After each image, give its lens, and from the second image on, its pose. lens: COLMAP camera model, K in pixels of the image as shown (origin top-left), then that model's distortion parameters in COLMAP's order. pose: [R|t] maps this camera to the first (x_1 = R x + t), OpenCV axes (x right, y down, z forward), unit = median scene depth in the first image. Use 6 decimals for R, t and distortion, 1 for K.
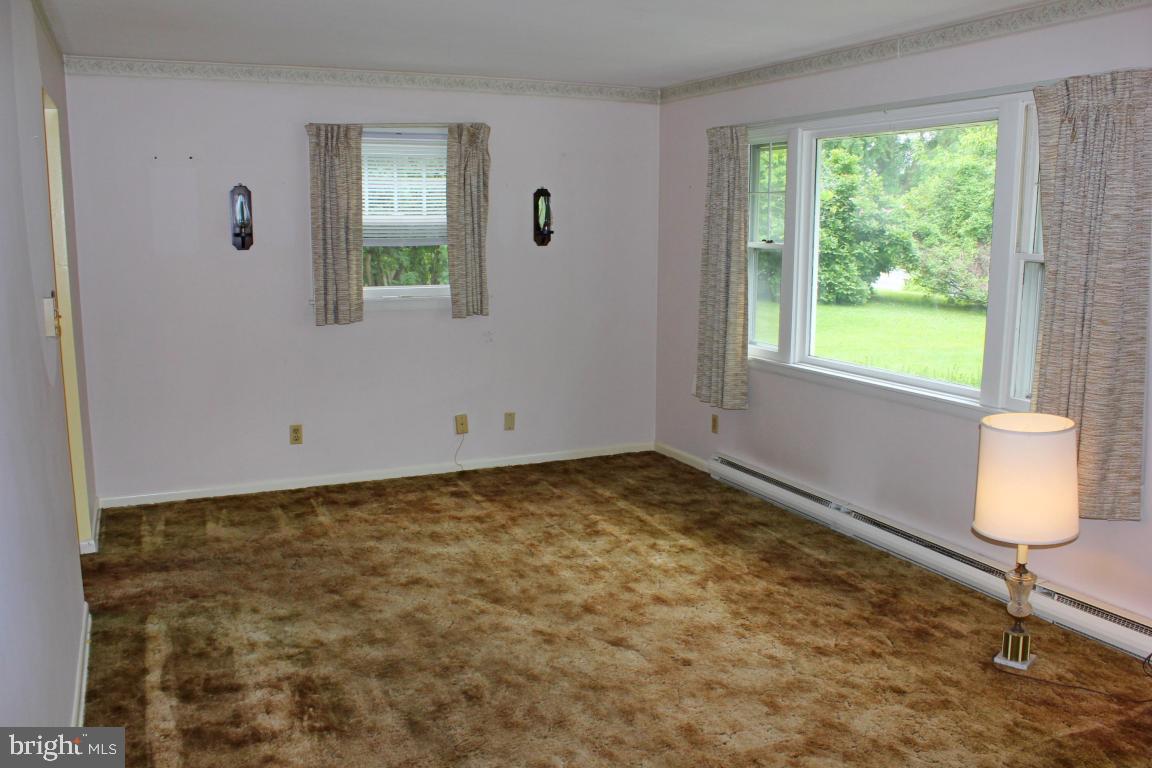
lens RADIAL K [[989.9, 0, 611.1], [0, 989.9, 387.5], [0, 0, 1]] dist [-0.182012, 0.167360]
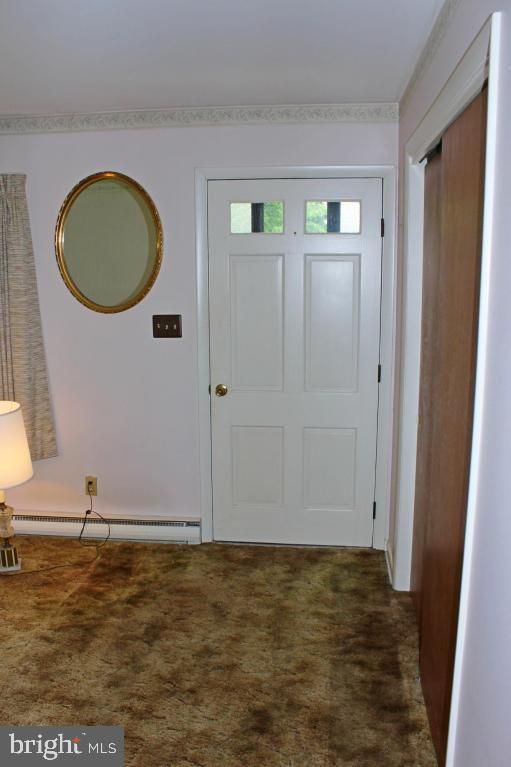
lens RADIAL K [[649.8, 0, 254.4], [0, 649.8, 394.4], [0, 0, 1]] dist [-0.174586, 0.137984]
pose [[0.543103, -0.164610, 0.823373, -0.140712], [0.150697, 0.983782, 0.097279, -0.018184], [-0.826033, 0.071248, 0.559101, 0.113997]]
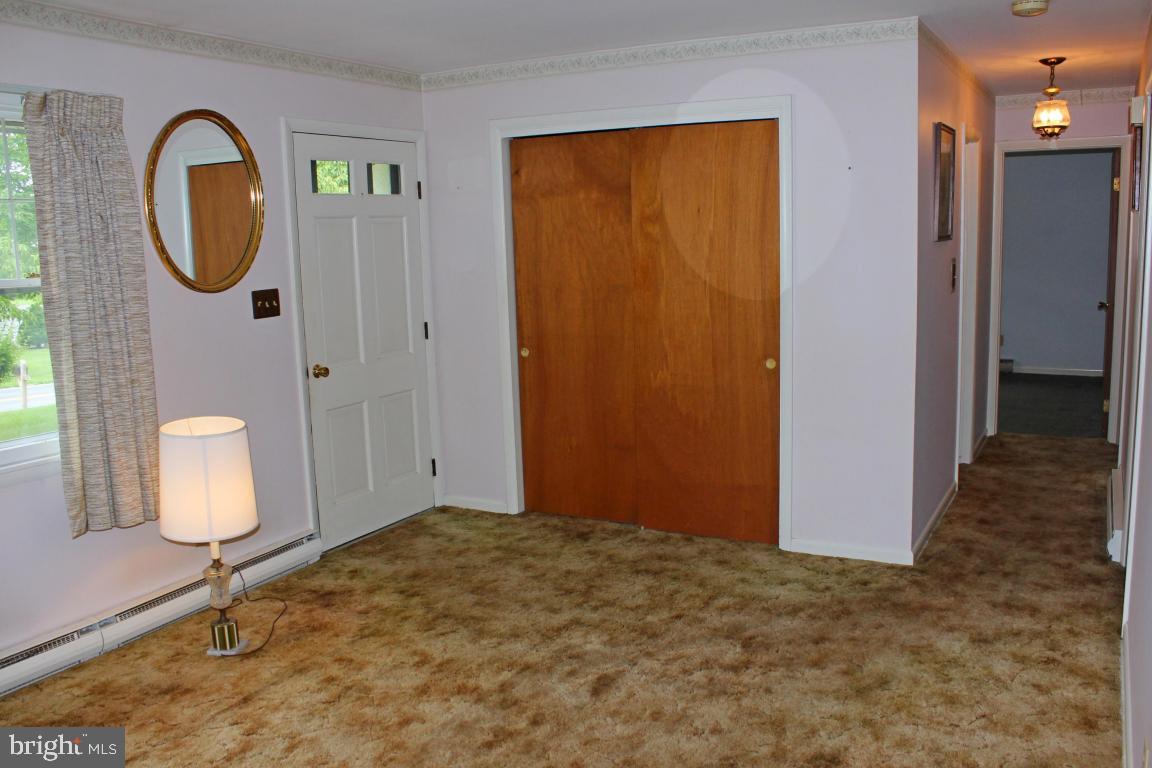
lens RADIAL K [[969.7, 0, 576.0], [0, 969.7, 384.0], [0, 0, 1]] dist [-0.174265, 0.154786]
pose [[-0.557150, -0.125666, 0.820848, -0.623999], [0.164888, 0.952060, 0.257671, -0.203370], [-0.813877, 0.278909, -0.509719, 1.148000]]
